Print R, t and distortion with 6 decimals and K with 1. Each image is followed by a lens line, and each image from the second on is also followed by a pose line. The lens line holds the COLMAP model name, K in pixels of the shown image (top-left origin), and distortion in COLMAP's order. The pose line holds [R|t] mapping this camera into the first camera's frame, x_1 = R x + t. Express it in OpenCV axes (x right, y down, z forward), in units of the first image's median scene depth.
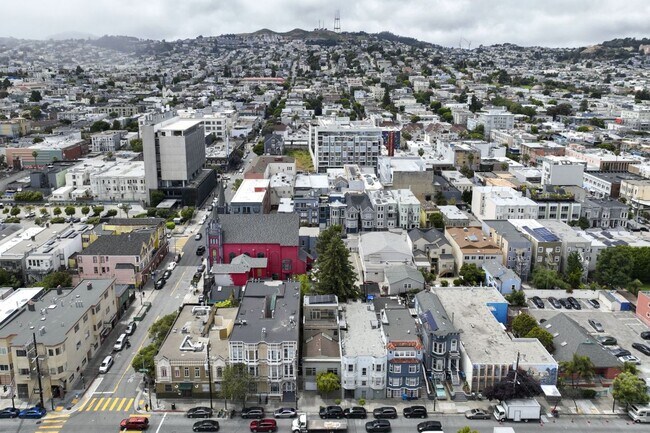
lens RADIAL K [[492.4, 0, 326.1], [0, 492.4, 214.5], [0, 0, 1]] dist [-0.003297, 0.027153]
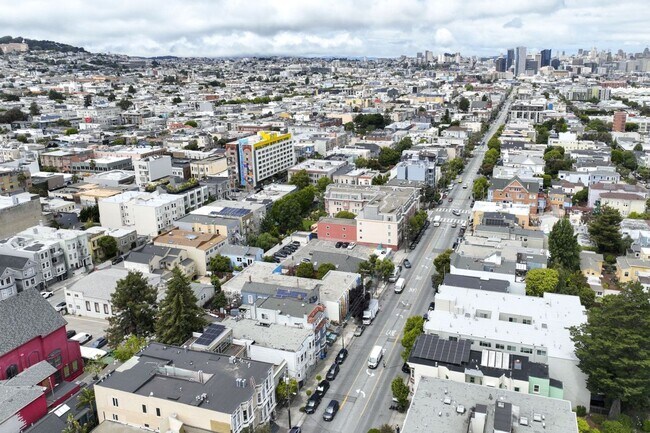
lens RADIAL K [[492.4, 0, 326.4], [0, 492.4, 216.2], [0, 0, 1]] dist [-0.003297, 0.027153]
pose [[0.331724, -0.301267, 0.893978, -0.477736], [0.296648, 0.932878, 0.204300, -0.110468], [-0.895522, 0.197425, 0.398828, 0.271553]]
